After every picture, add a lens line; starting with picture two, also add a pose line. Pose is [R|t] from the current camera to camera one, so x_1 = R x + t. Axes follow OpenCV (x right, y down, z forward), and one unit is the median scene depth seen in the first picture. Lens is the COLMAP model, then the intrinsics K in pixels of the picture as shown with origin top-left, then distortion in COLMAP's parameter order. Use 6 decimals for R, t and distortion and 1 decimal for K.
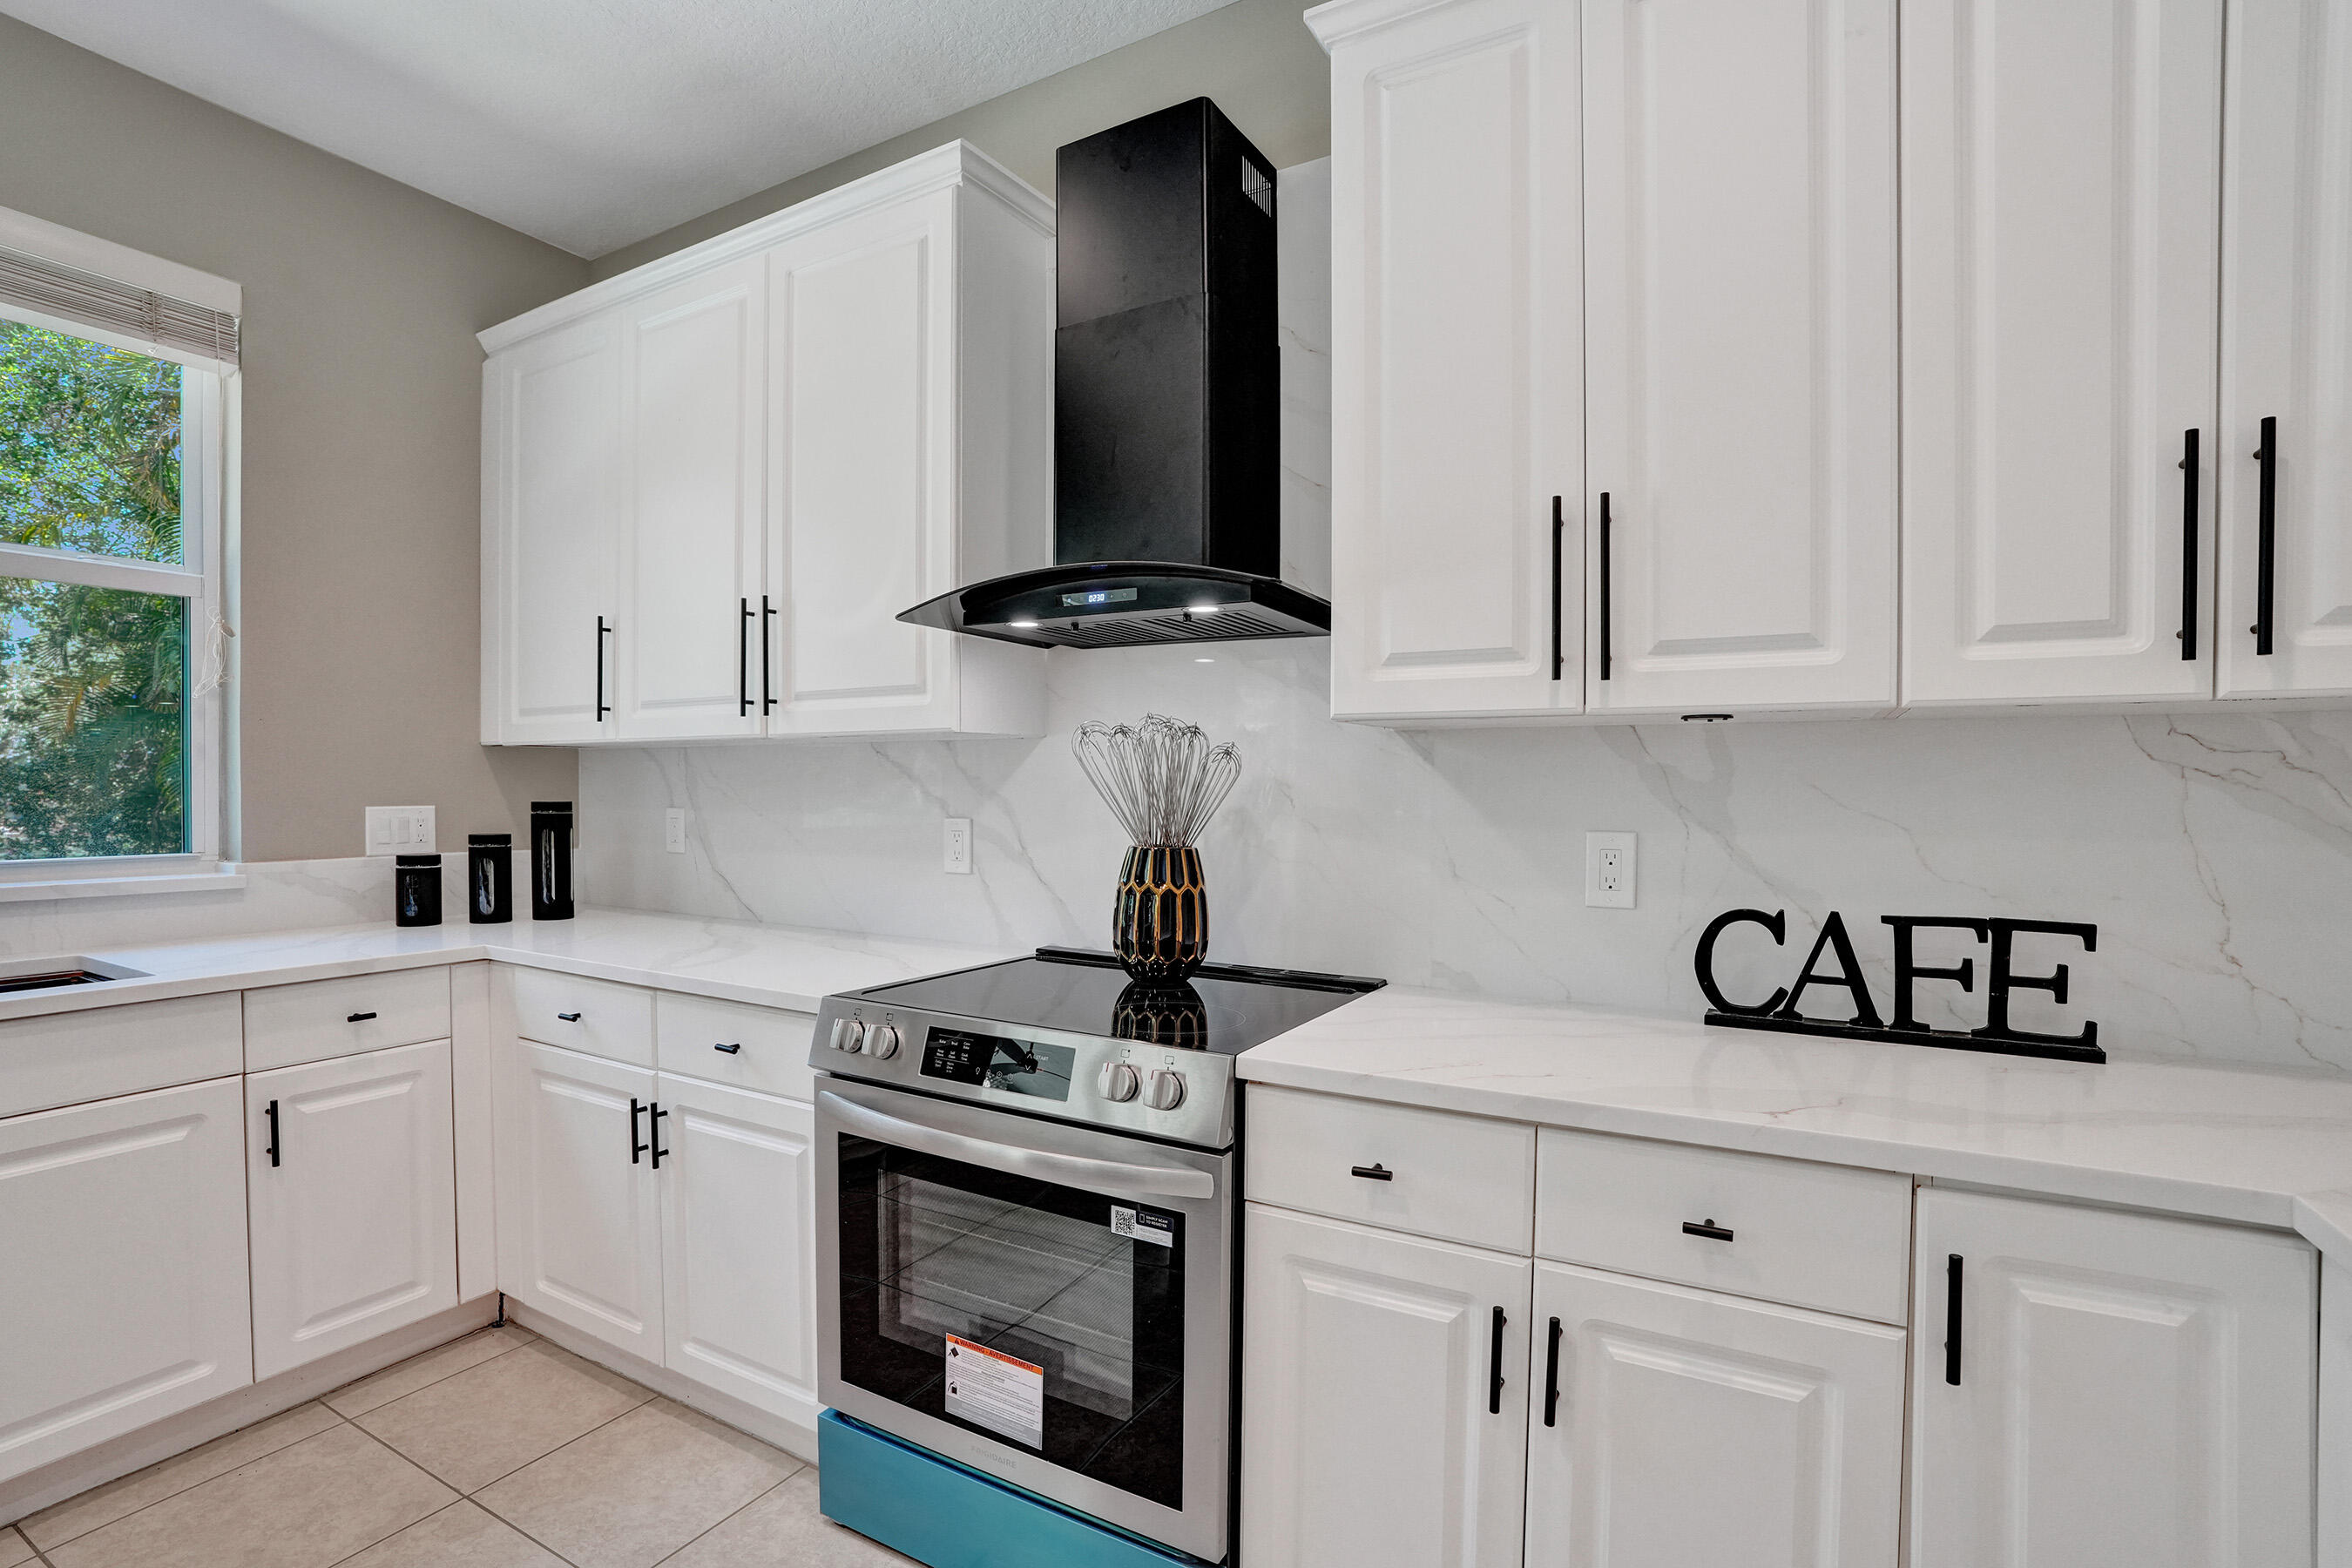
lens RADIAL K [[1110.1, 0, 1182.0], [0, 1110.1, 807.7], [0, 0, 1]] dist [-0.051603, 0.019210]
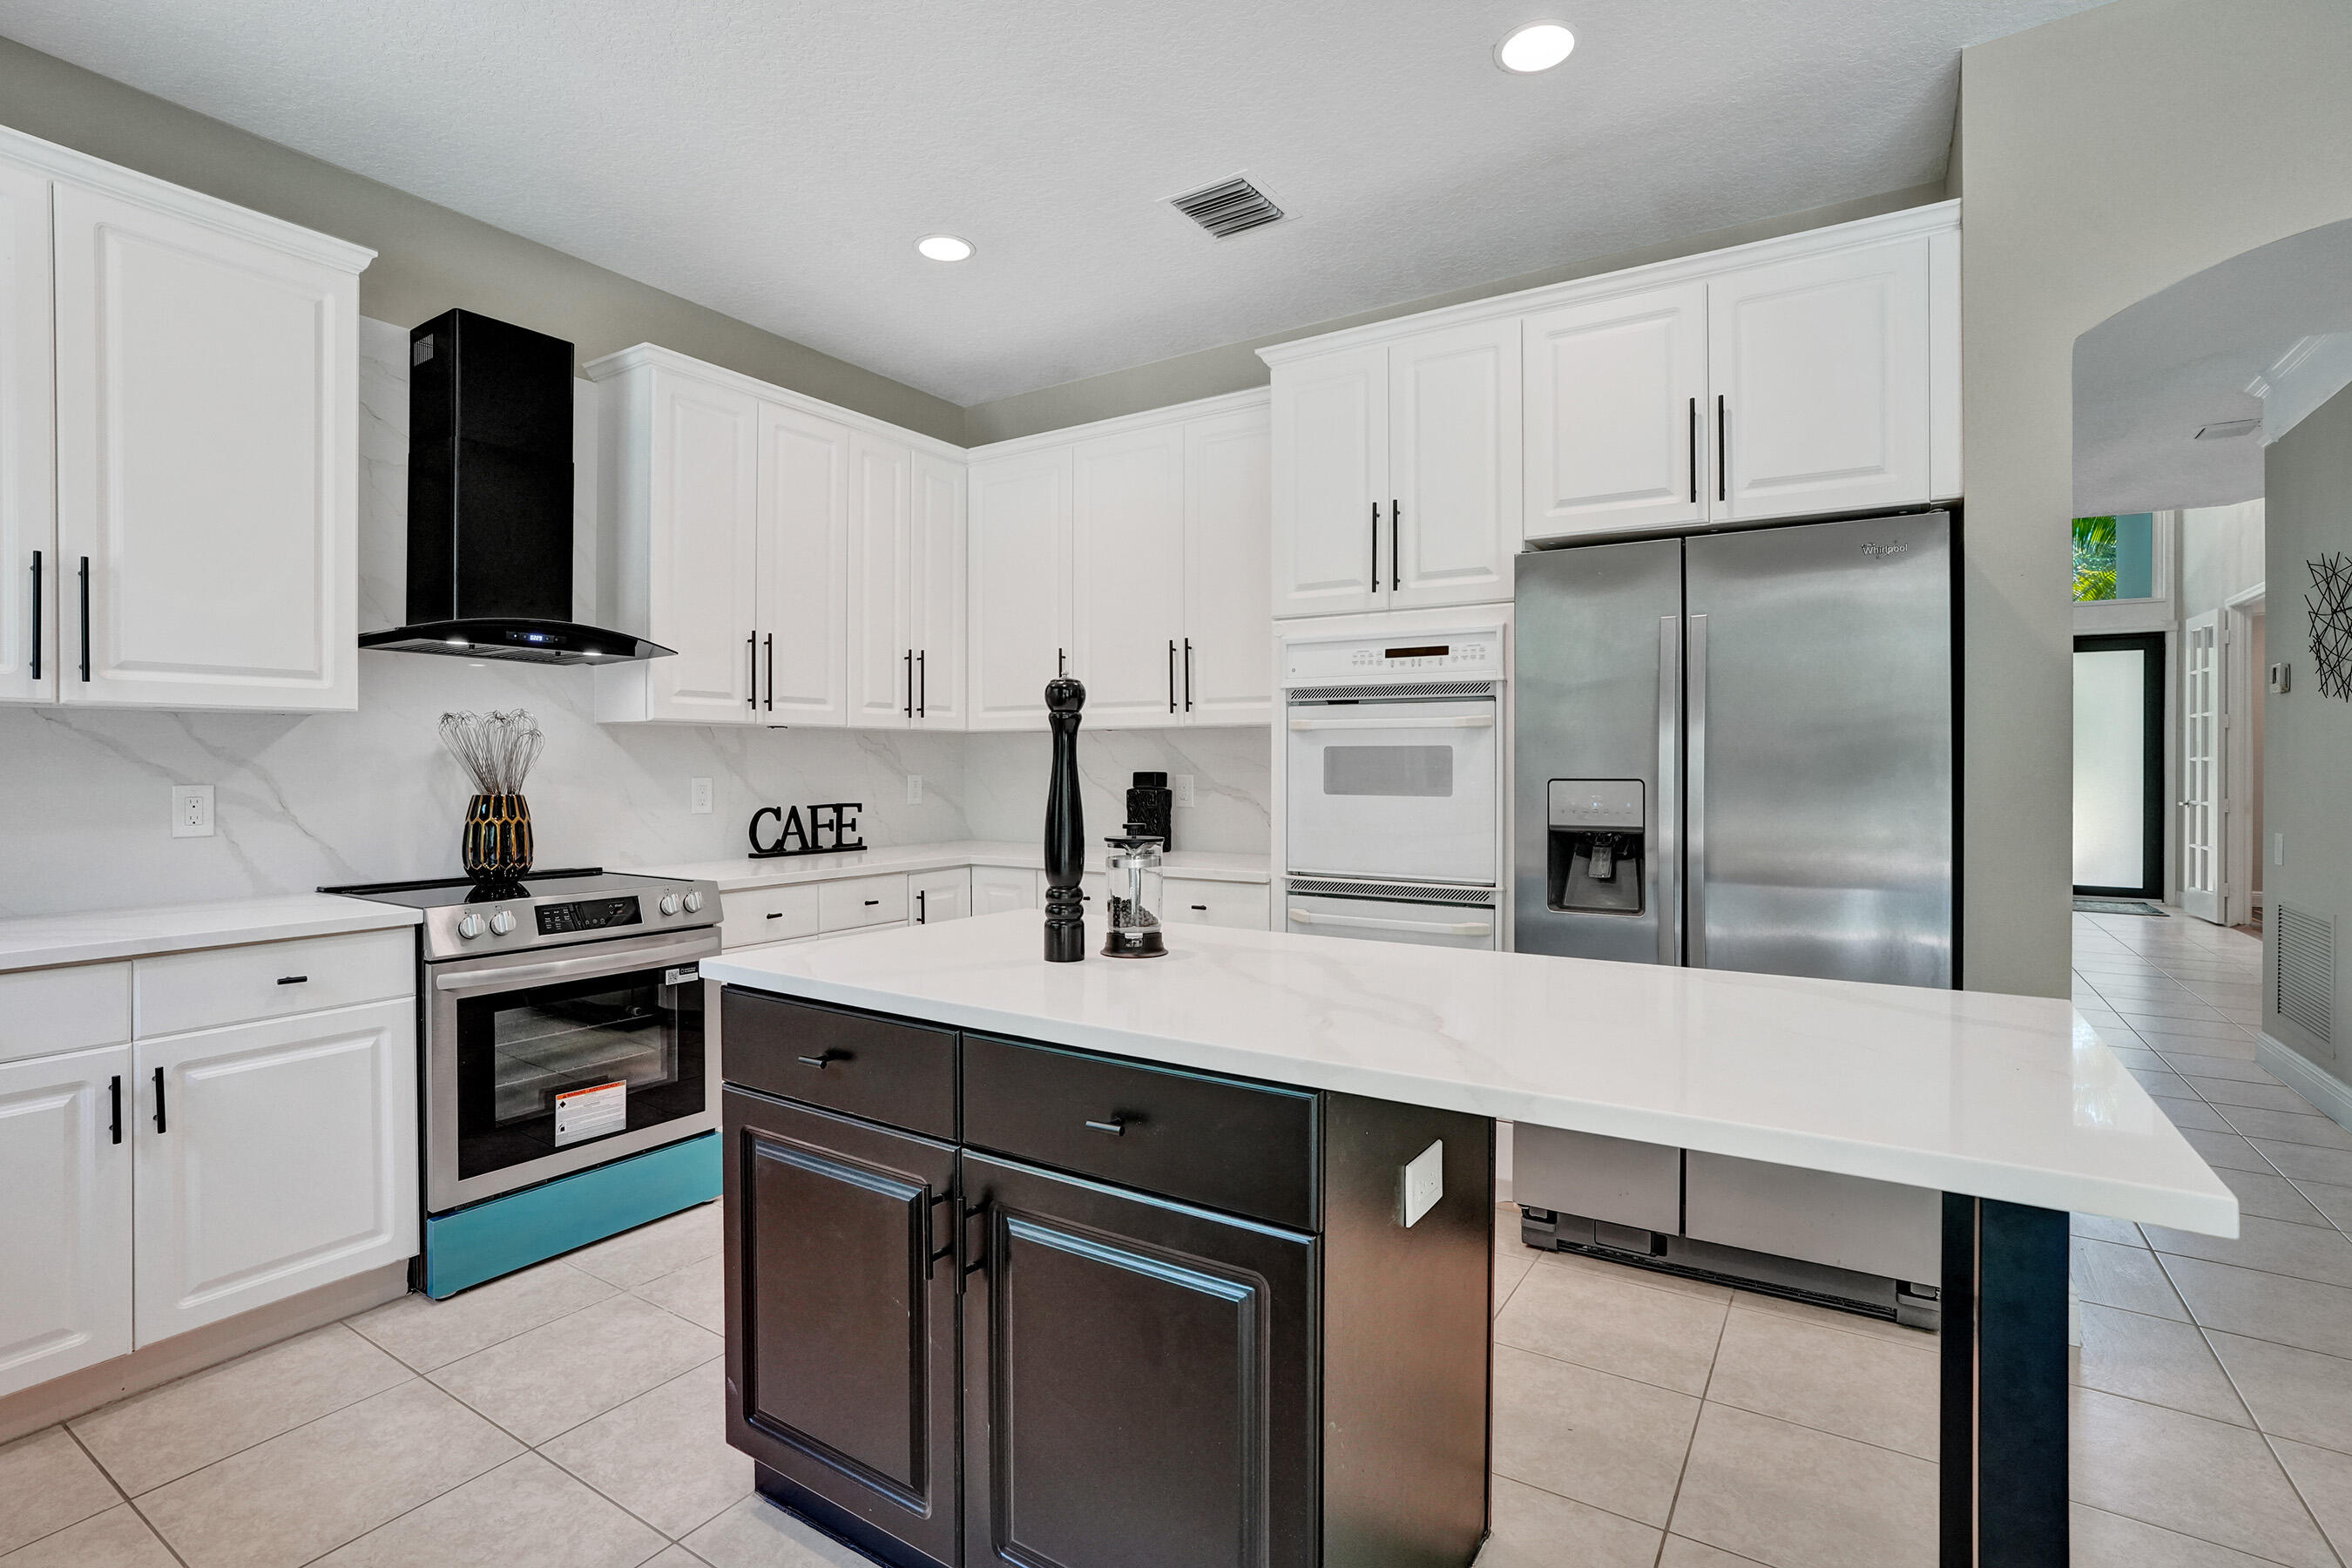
lens RADIAL K [[1110.1, 0, 1166.3], [0, 1110.1, 765.9], [0, 0, 1]] dist [-0.051603, 0.019210]
pose [[0.056427, -0.007235, 0.998381, -1.754028], [0.020913, 0.999763, 0.006063, 0.006796], [-0.998188, 0.020537, 0.056565, 0.010376]]
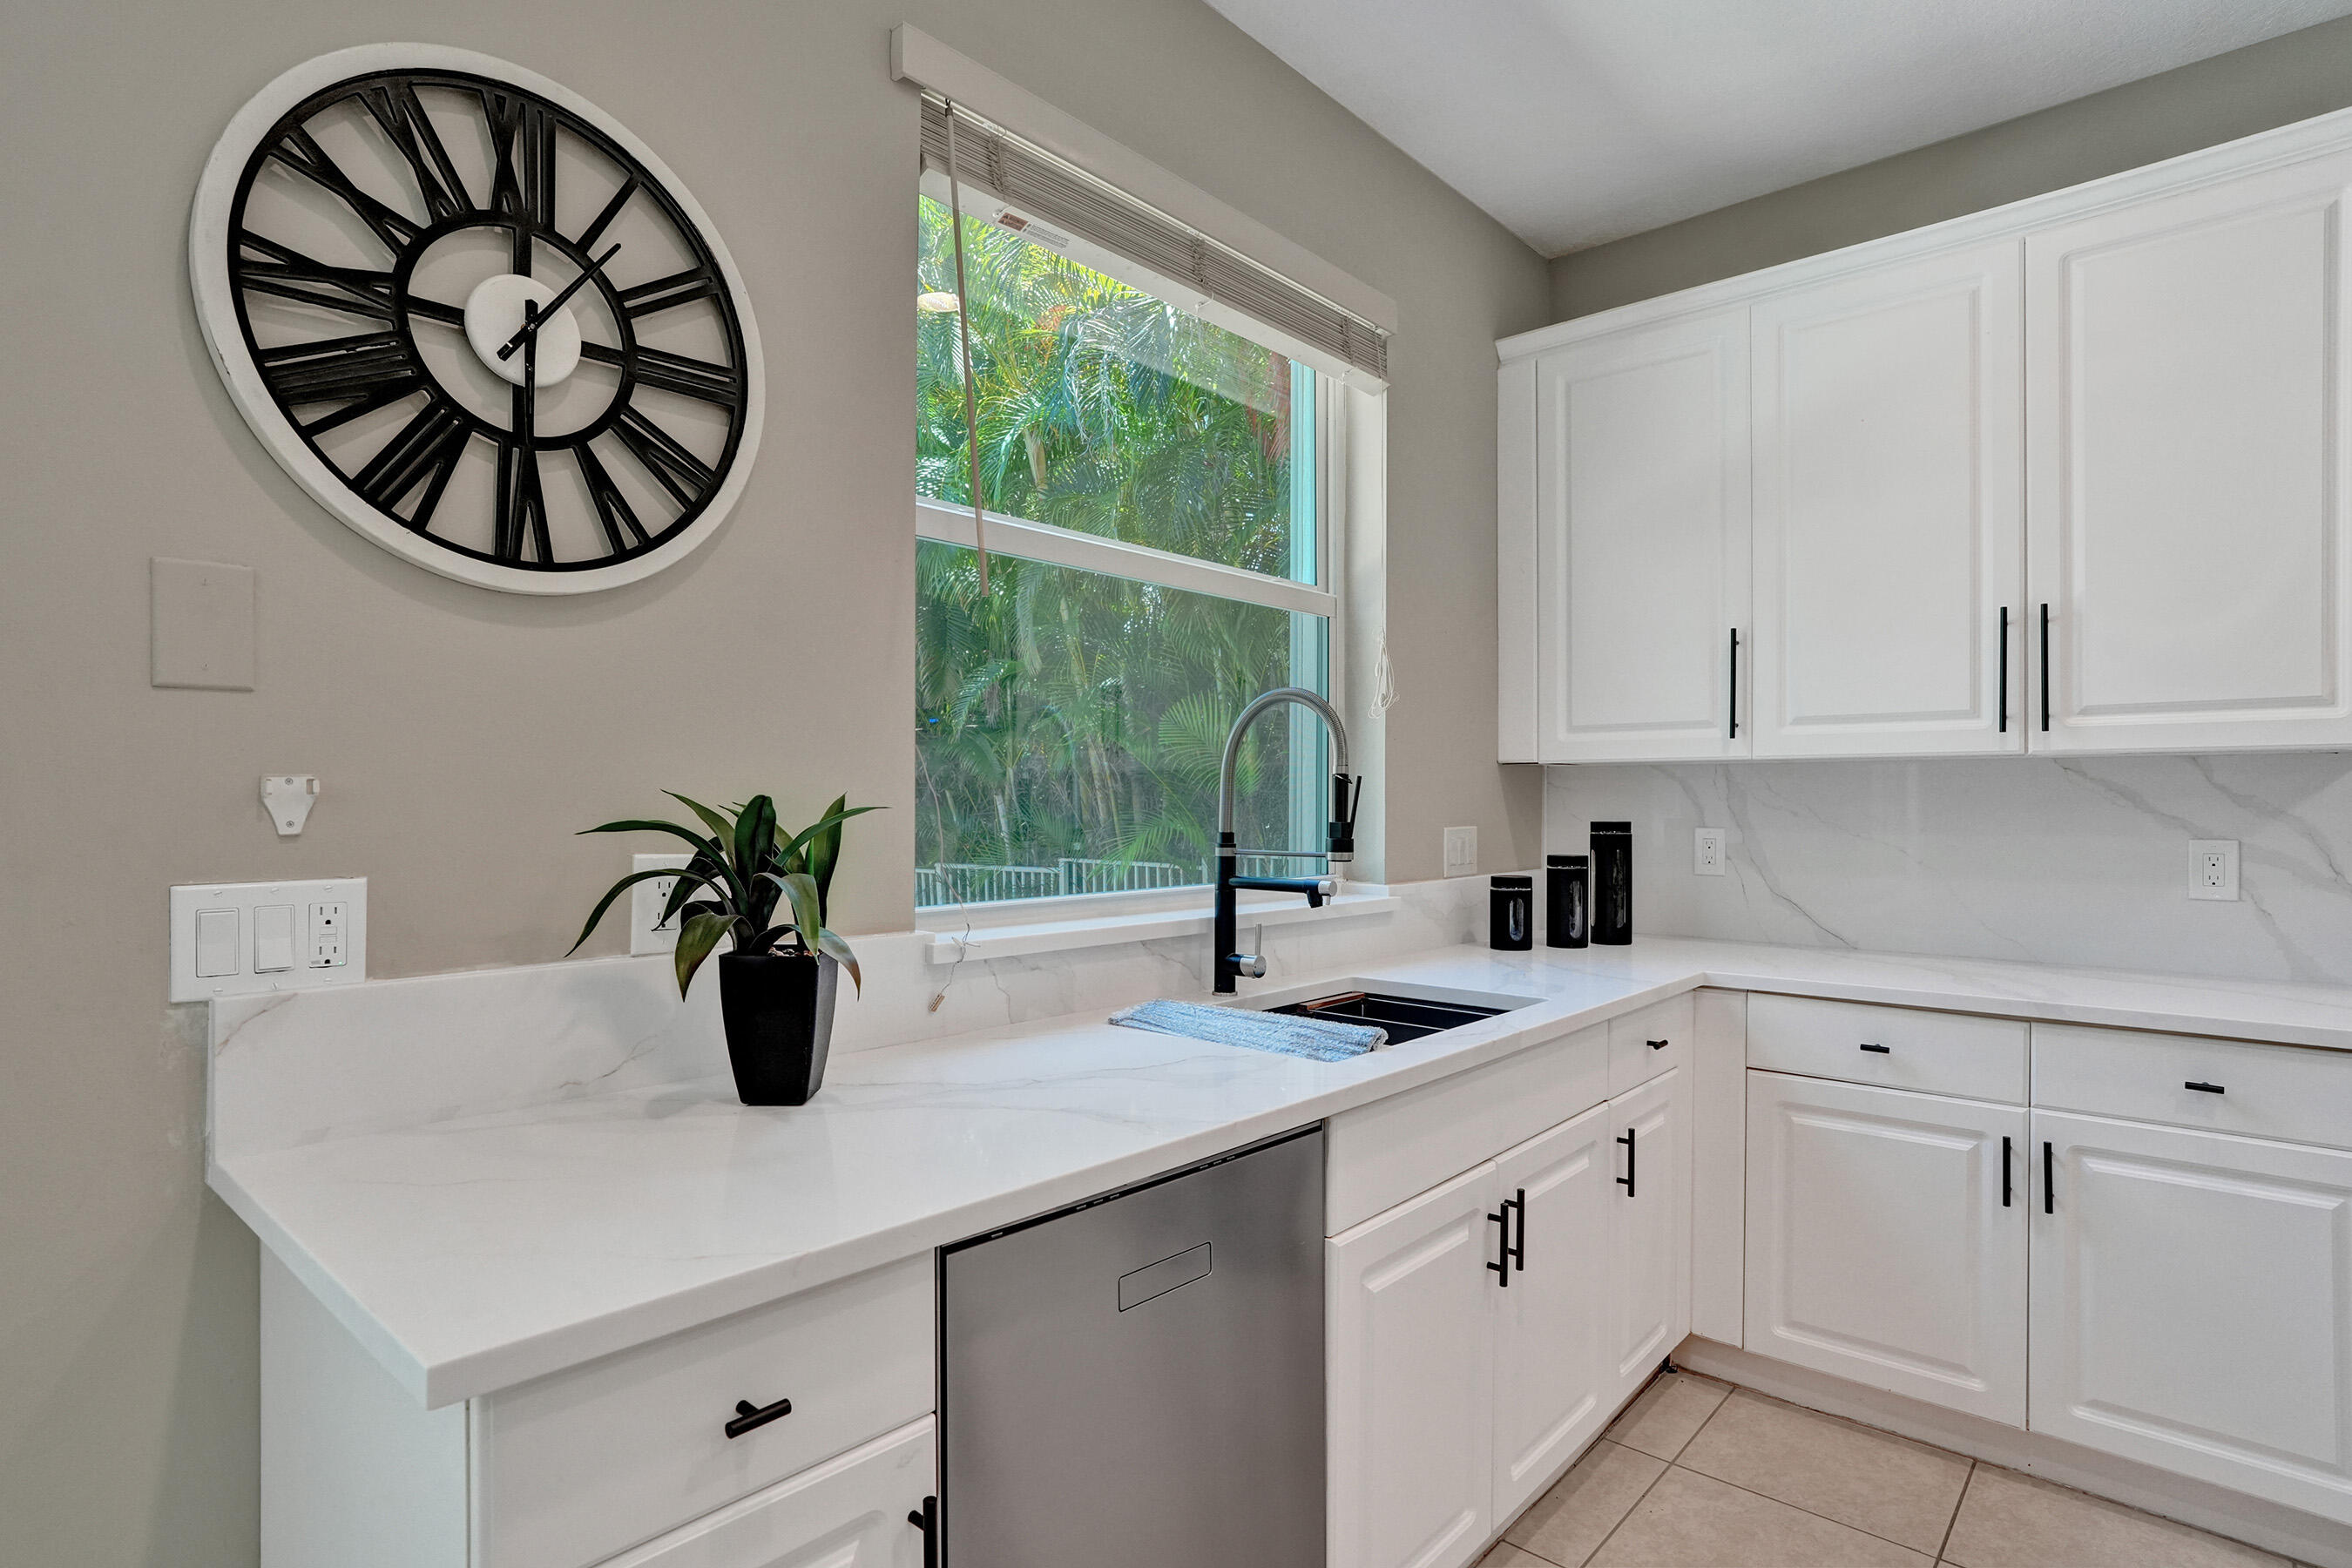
lens RADIAL K [[1203.1, 0, 1184.1], [0, 1203.1, 802.3], [0, 0, 1]] dist [-0.031061, 0.006938]
pose [[0.978507, -0.002151, -0.206204, -1.233842], [-0.001604, 0.999836, -0.018040, -0.003944], [0.206209, 0.017983, 0.978343, -0.191669]]
